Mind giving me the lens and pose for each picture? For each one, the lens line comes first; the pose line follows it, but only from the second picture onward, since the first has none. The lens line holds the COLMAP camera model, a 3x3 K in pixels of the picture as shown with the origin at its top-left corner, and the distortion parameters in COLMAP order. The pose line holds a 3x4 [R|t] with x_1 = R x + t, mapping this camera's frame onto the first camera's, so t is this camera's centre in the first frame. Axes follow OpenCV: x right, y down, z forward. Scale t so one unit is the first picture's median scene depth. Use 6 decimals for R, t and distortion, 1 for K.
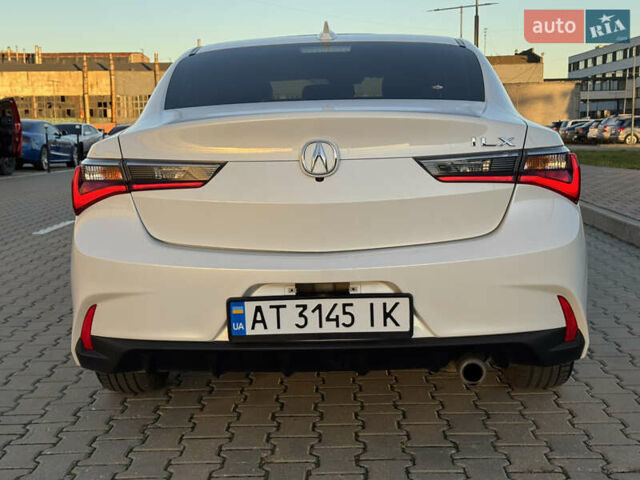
lens RADIAL K [[883.1, 0, 320.0], [0, 883.1, 240.0], [0, 0, 1]] dist [0.108789, 0.000498]
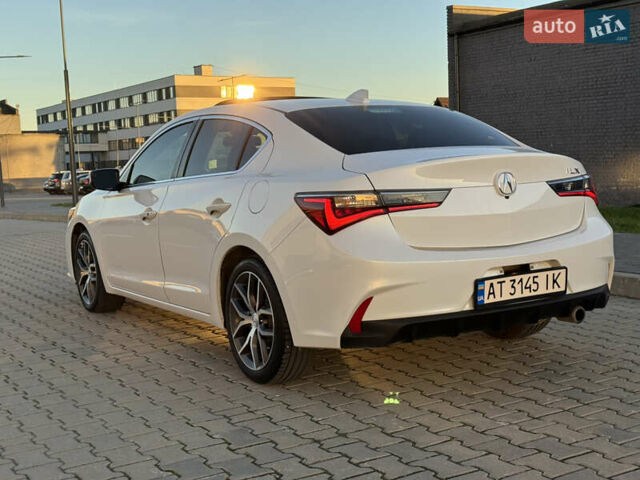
lens RADIAL K [[883.1, 0, 320.0], [0, 883.1, 240.0], [0, 0, 1]] dist [0.108789, 0.000498]
pose [[0.843023, -0.063258, 0.534145, -1.088748], [0.093785, 0.995135, -0.030164, 0.020194], [-0.529639, 0.075524, 0.844854, -0.115107]]
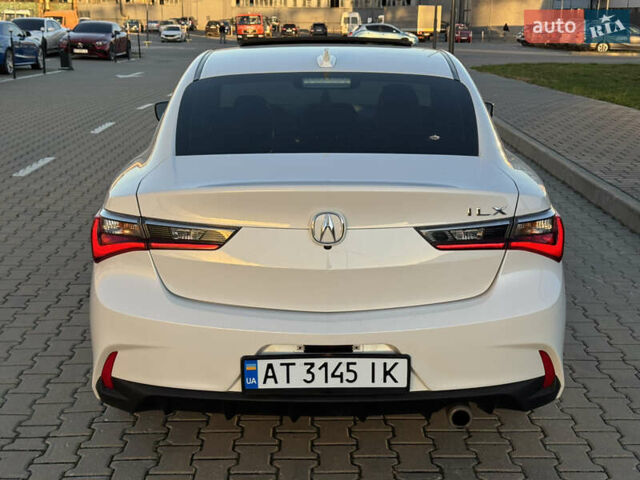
lens RADIAL K [[883.6, 0, 325.6], [0, 883.6, 239.2], [0, 0, 1]] dist [0.120540, -0.070093]
pose [[0.998872, 0.014545, 0.045209, -0.051803], [-0.019871, 0.992615, 0.119669, -0.207537], [-0.043134, -0.120432, 0.991784, -0.072761]]
